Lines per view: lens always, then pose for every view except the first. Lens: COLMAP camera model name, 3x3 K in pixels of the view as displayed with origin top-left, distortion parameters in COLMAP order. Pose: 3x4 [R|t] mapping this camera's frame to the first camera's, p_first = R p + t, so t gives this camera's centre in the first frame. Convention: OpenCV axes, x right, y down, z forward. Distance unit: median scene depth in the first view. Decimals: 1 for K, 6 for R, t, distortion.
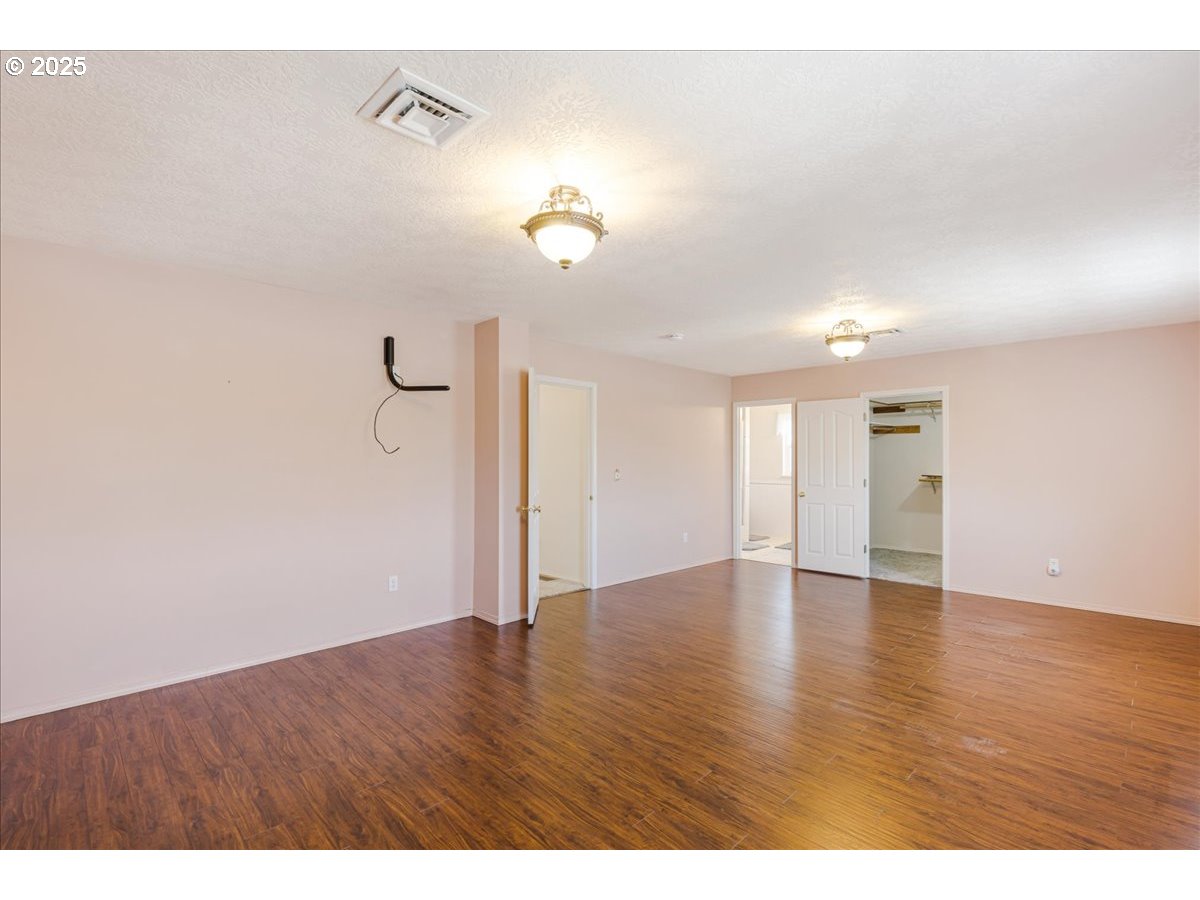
lens RADIAL K [[551.0, 0, 599.2], [0, 551.0, 454.9], [0, 0, 1]] dist [0.004712, 0.000209]
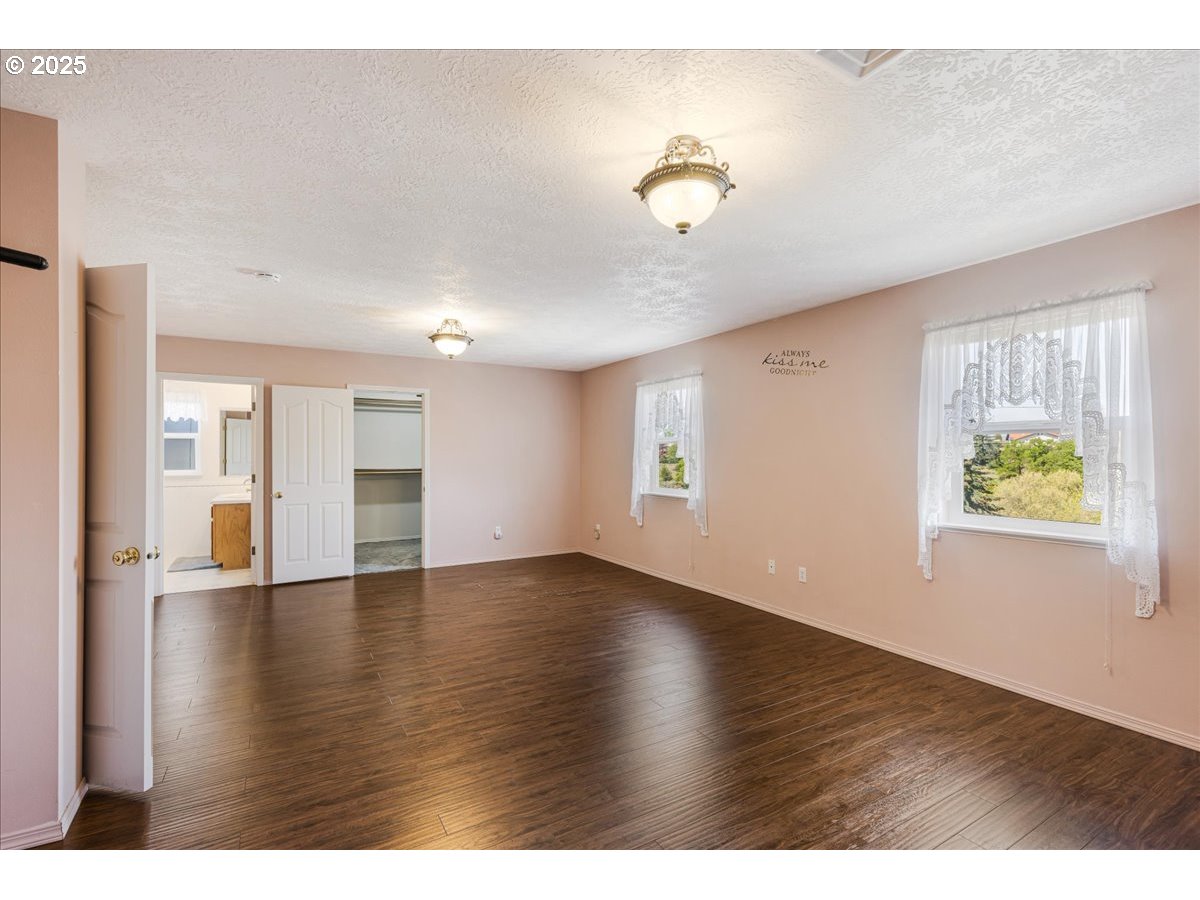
lens RADIAL K [[551.0, 0, 599.2], [0, 551.0, 454.9], [0, 0, 1]] dist [0.004712, 0.000209]
pose [[0.247061, -0.002423, 0.968997, -0.873833], [-0.008909, 0.999949, 0.004772, 0.004829], [-0.968959, -0.009812, 0.247027, 0.856865]]
